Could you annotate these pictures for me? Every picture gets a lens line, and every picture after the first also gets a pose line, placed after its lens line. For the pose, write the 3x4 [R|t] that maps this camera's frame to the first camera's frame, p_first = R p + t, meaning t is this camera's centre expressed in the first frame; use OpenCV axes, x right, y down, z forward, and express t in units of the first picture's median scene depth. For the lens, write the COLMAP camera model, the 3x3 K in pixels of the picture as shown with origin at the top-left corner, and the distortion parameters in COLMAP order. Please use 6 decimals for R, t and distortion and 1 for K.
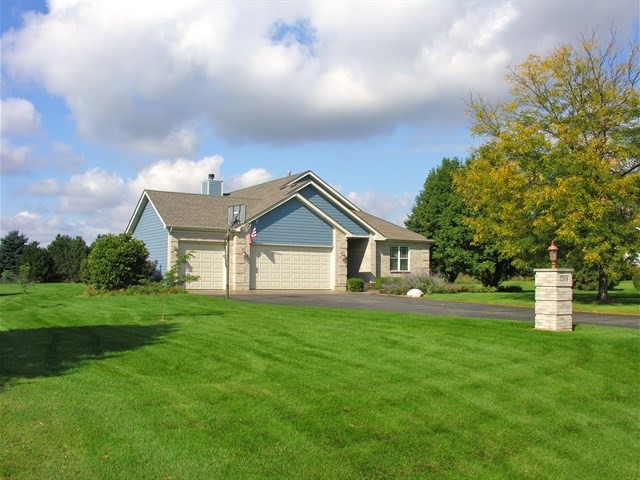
lens RADIAL K [[708.6, 0, 320.0], [0, 708.6, 240.0], [0, 0, 1]] dist [-0.200434, 0.305812]
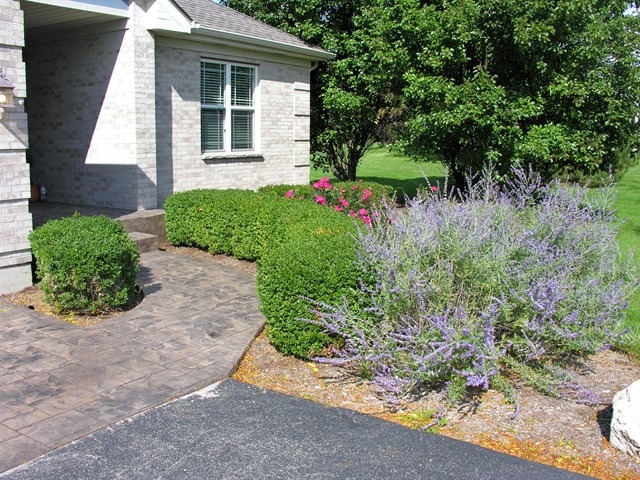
lens RADIAL K [[708.6, 0, 320.0], [0, 708.6, 240.0], [0, 0, 1]] dist [-0.200434, 0.305812]
pose [[0.912559, -0.062768, 0.404098, 0.031134], [-0.023139, 0.978642, 0.204267, 0.020176], [-0.408289, -0.195756, 0.891616, 0.751009]]
